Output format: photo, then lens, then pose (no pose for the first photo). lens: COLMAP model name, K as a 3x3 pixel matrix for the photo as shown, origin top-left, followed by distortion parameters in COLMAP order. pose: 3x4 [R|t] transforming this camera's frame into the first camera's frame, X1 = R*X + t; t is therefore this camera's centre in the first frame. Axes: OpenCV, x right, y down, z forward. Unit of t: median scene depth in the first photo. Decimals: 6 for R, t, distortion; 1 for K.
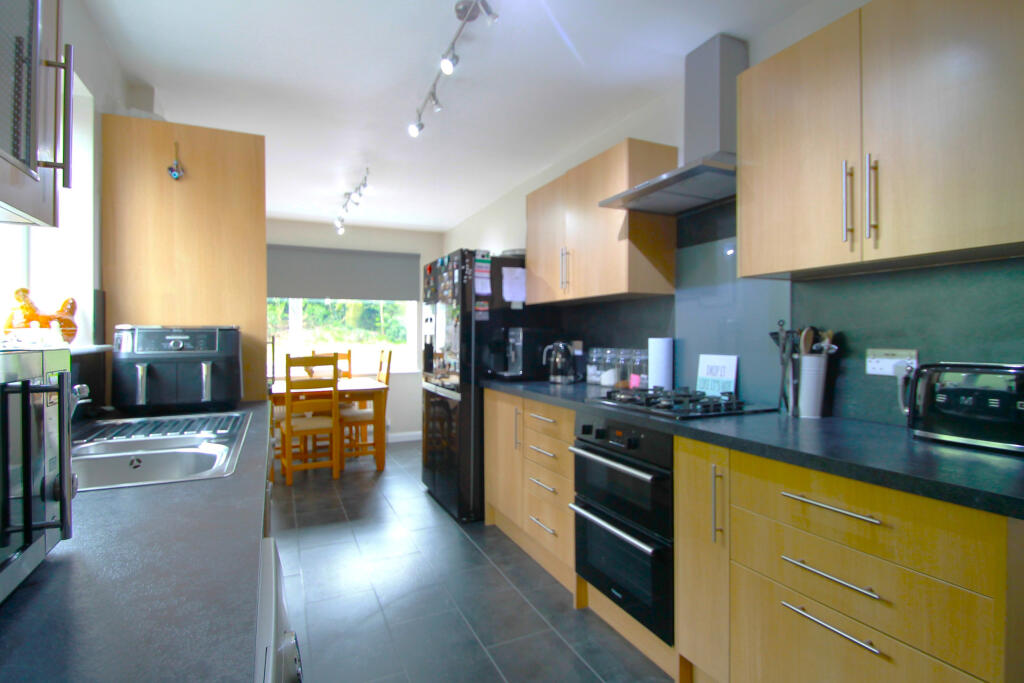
lens RADIAL K [[488.6, 0, 506.1], [0, 488.6, 338.9], [0, 0, 1]] dist [0.017952, -0.020509]
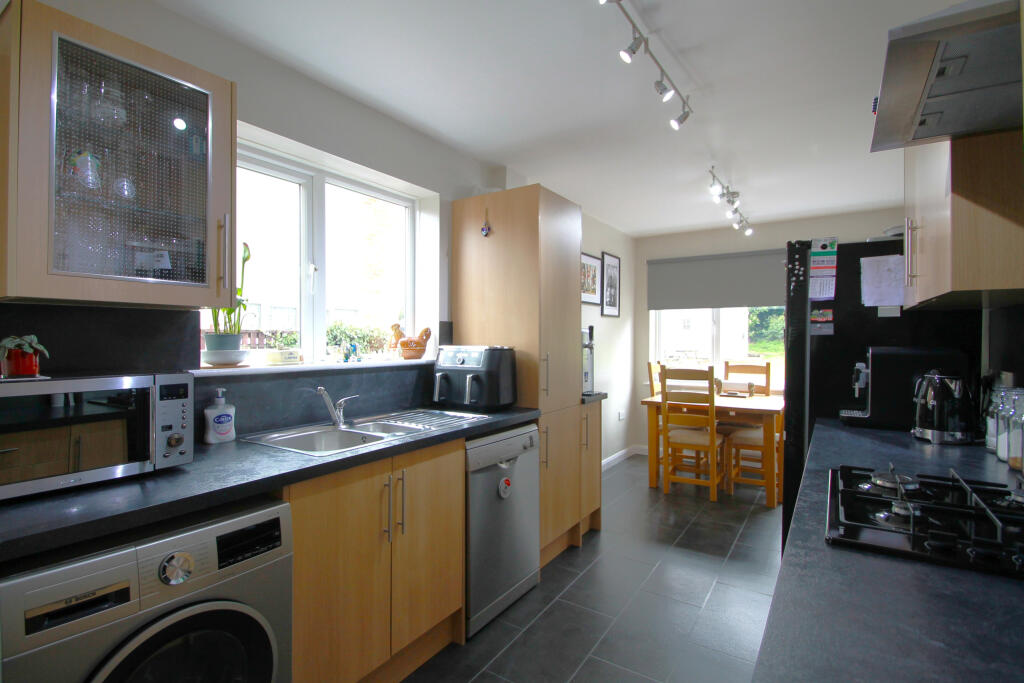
lens RADIAL K [[488.6, 0, 506.1], [0, 488.6, 338.9], [0, 0, 1]] dist [0.017952, -0.020509]
pose [[0.523936, 0.005357, -0.851741, 0.322802], [-0.010590, 0.999944, -0.000225, -0.027441], [0.851692, 0.009138, 0.523964, 0.220330]]
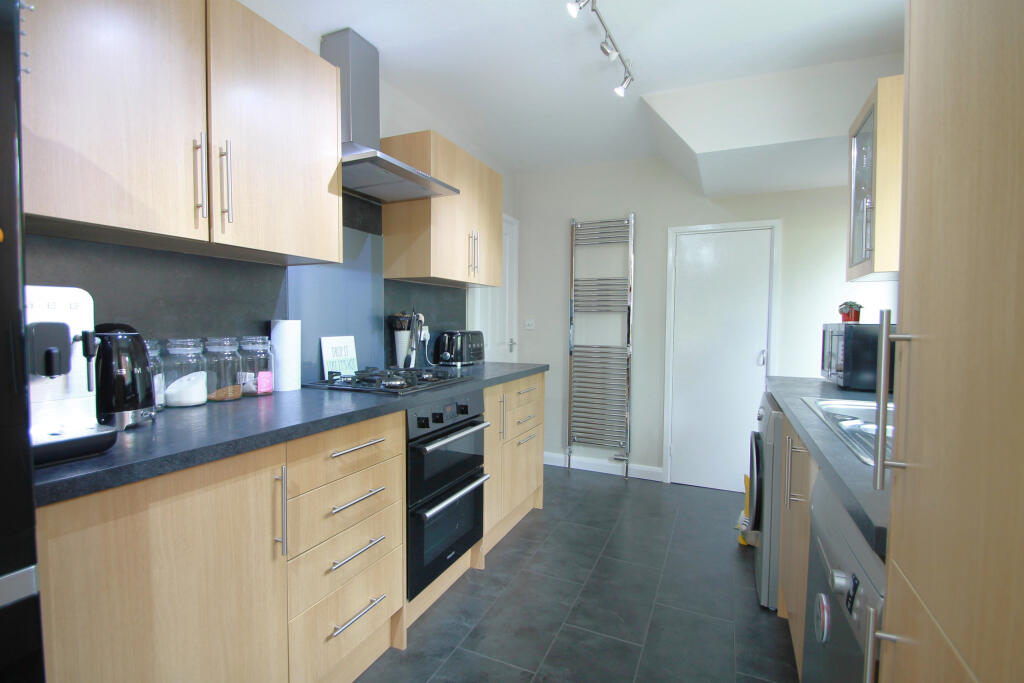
lens RADIAL K [[488.6, 0, 506.1], [0, 488.6, 338.9], [0, 0, 1]] dist [0.017952, -0.020509]
pose [[-0.643347, -0.032238, 0.764896, -0.399420], [-0.002219, 0.999187, 0.040247, -0.002069], [-0.765572, 0.024196, -0.642895, 0.956028]]
